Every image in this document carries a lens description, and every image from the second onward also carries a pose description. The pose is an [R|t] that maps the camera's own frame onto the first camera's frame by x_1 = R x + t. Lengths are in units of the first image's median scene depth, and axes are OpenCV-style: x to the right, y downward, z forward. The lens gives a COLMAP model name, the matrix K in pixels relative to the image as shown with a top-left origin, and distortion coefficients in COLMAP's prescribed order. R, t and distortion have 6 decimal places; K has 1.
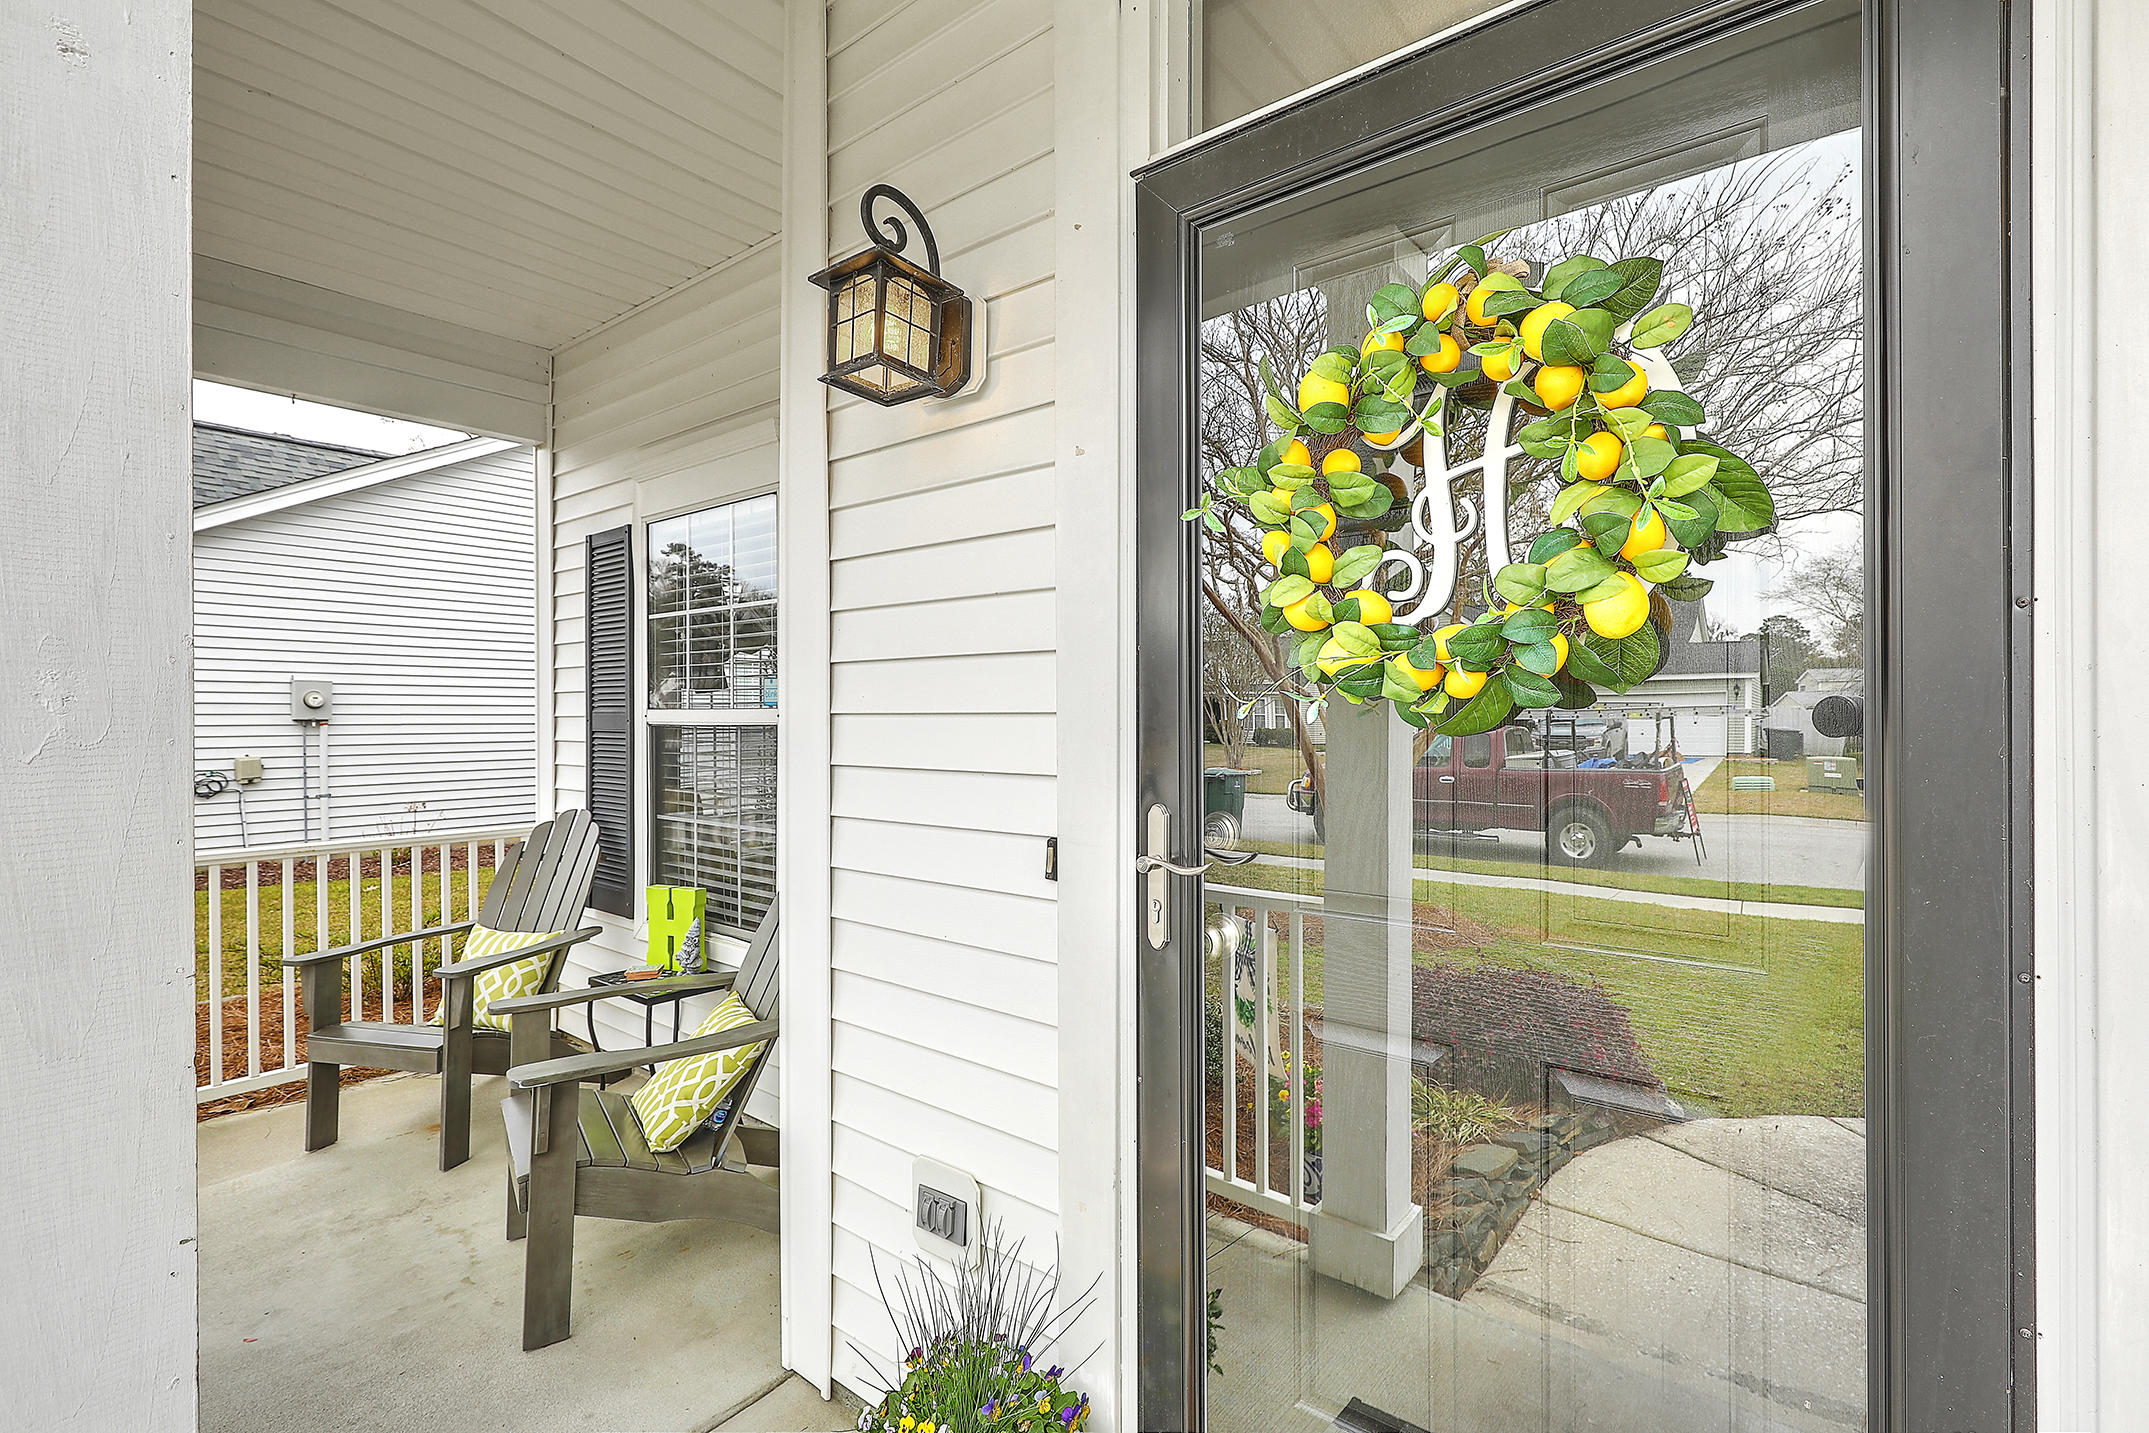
lens RADIAL K [[924.5, 0, 1121.9], [0, 924.5, 711.6], [0, 0, 1]] dist [0.000587, -0.000171]
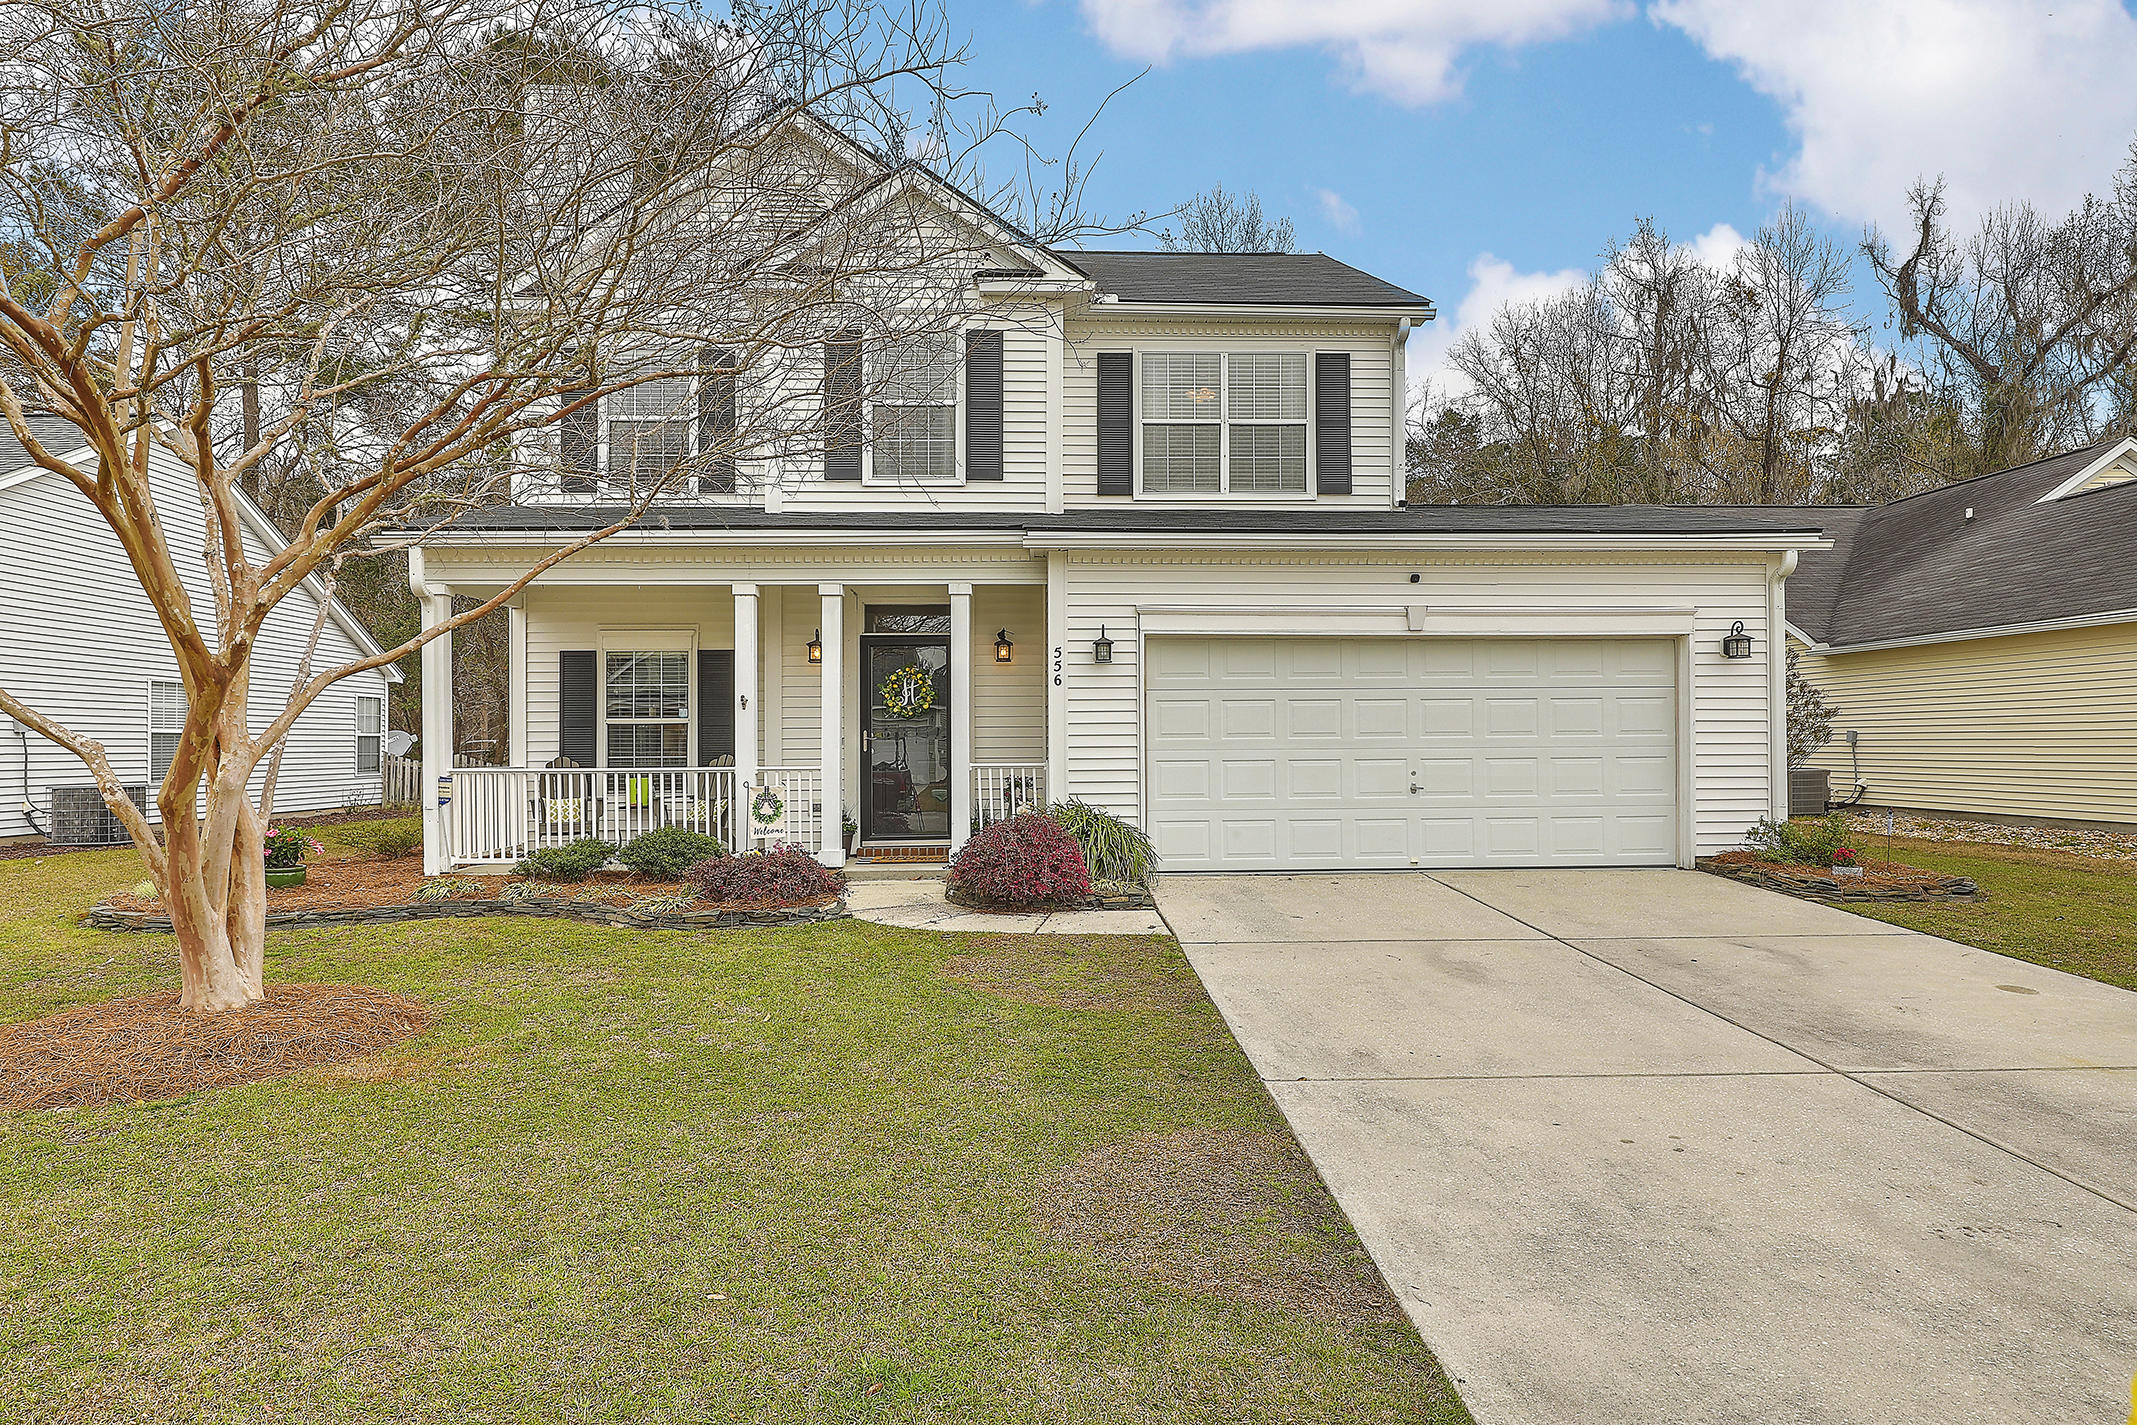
lens RADIAL K [[1282.0, 0, 1068.5], [0, 1282.0, 712.5], [0, 0, 1]] dist [0.000146, 0.000091]
pose [[0.784773, 0.011981, 0.619668, -2.002166], [0.004195, 0.999688, -0.024641, 0.089109], [-0.619769, 0.021937, 0.784477, -3.168189]]
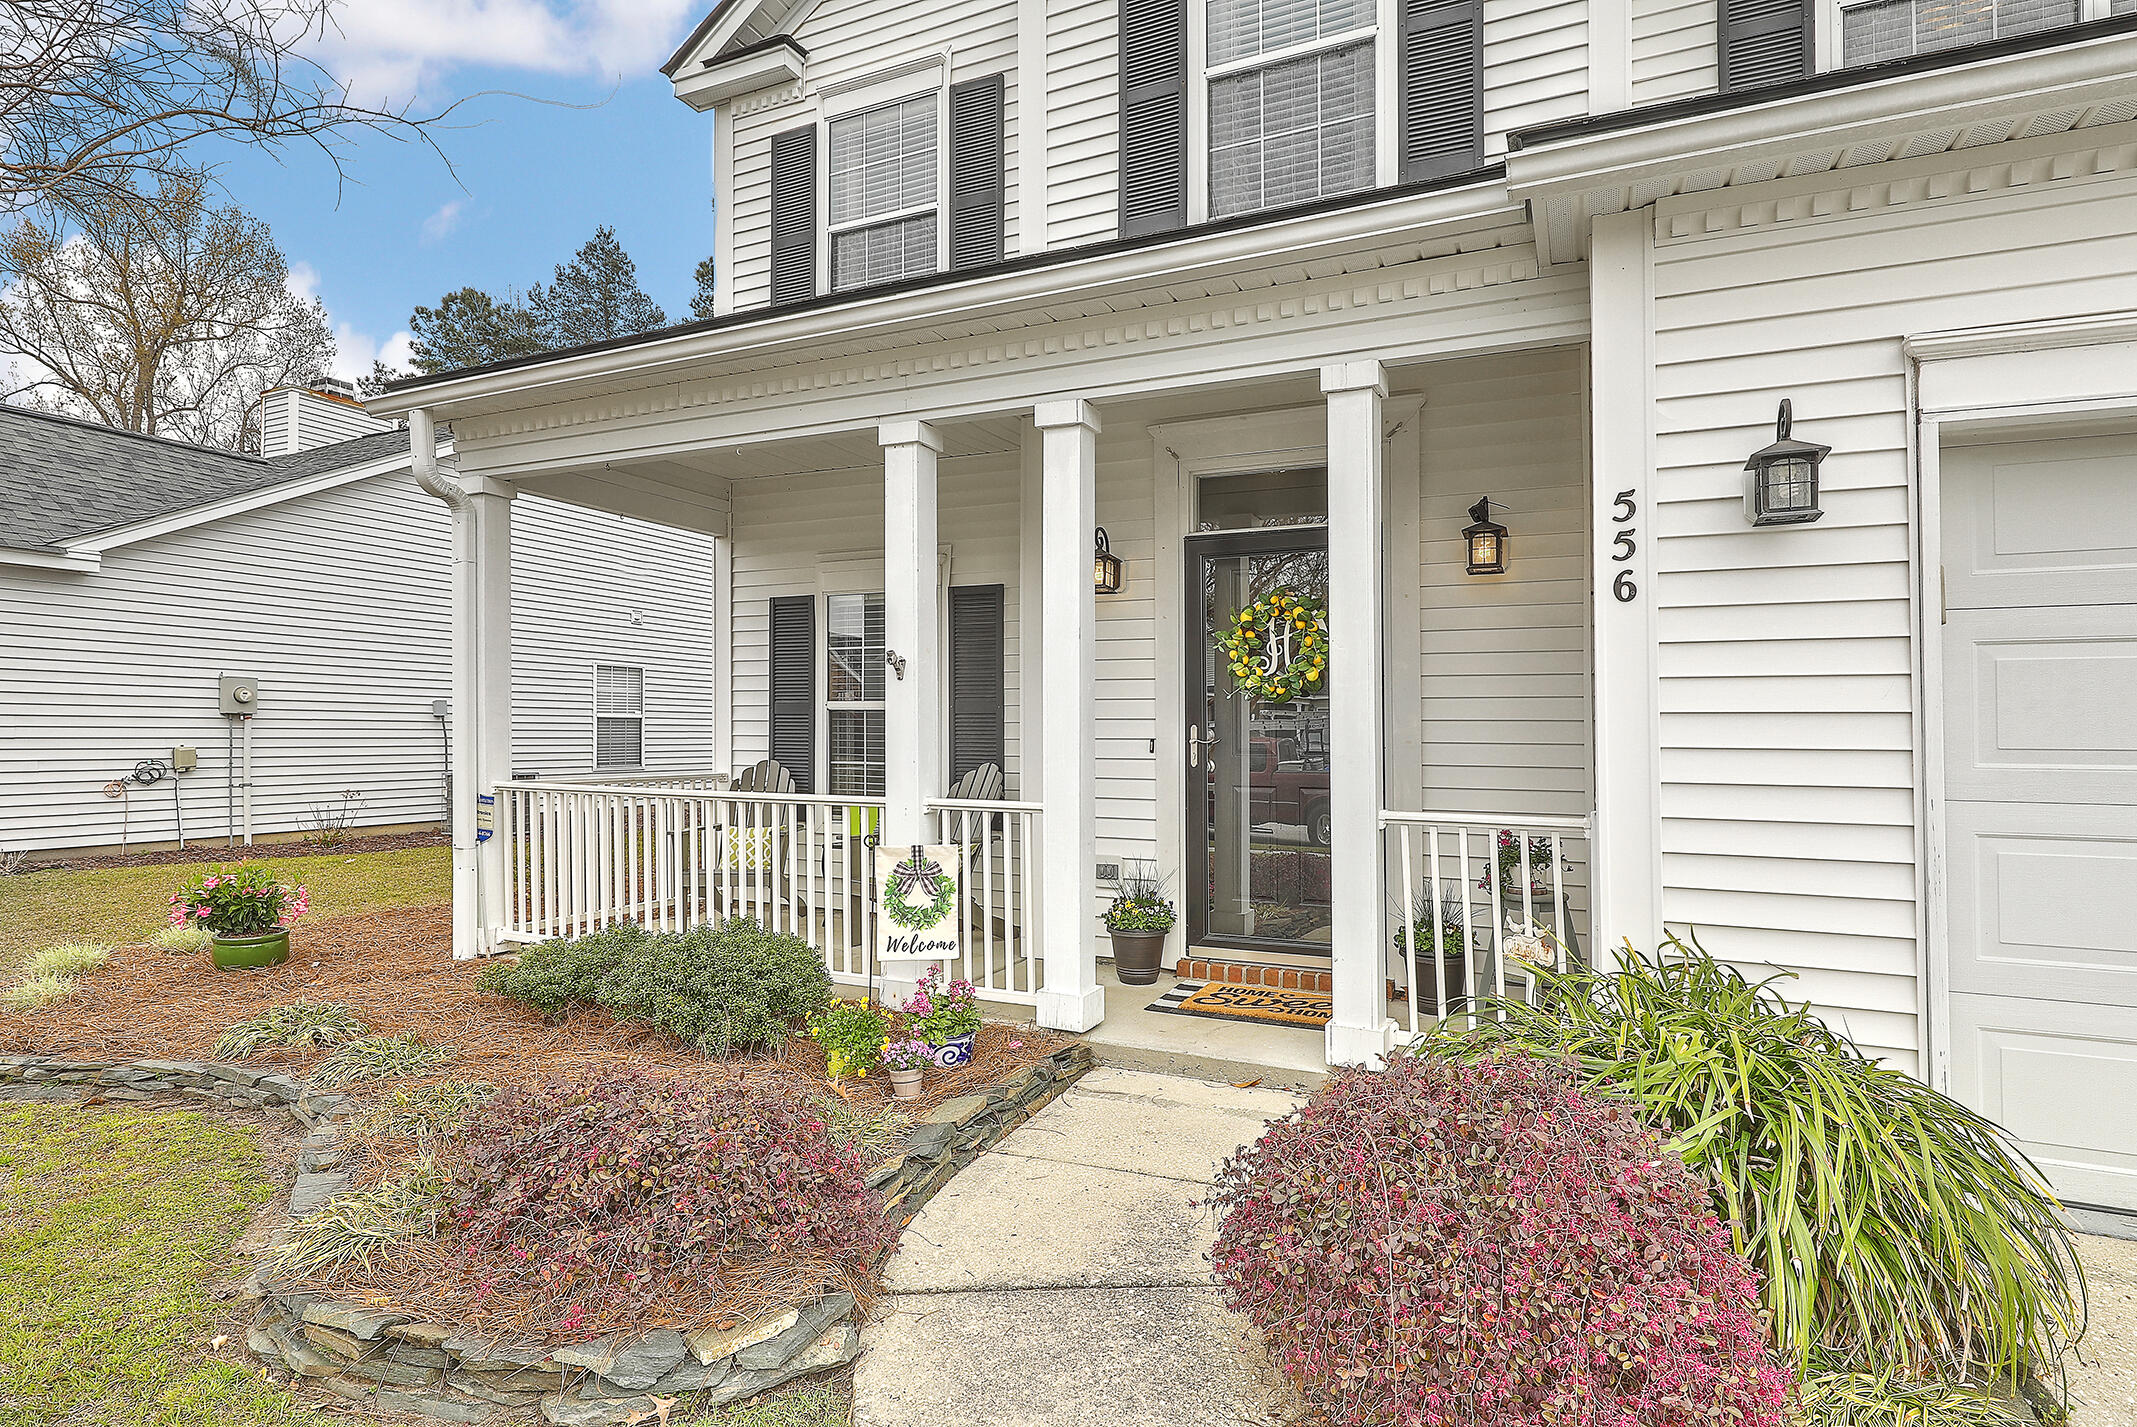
lens RADIAL K [[1120.4, 0, 1064.8], [0, 1120.4, 693.8], [0, 0, 1]] dist [-0.000020, 0.000049]
pose [[0.979292, 0.013344, 0.202011, -0.544998], [-0.007443, 0.999524, -0.029943, 0.048415], [-0.202314, 0.027819, 0.978925, -1.277410]]
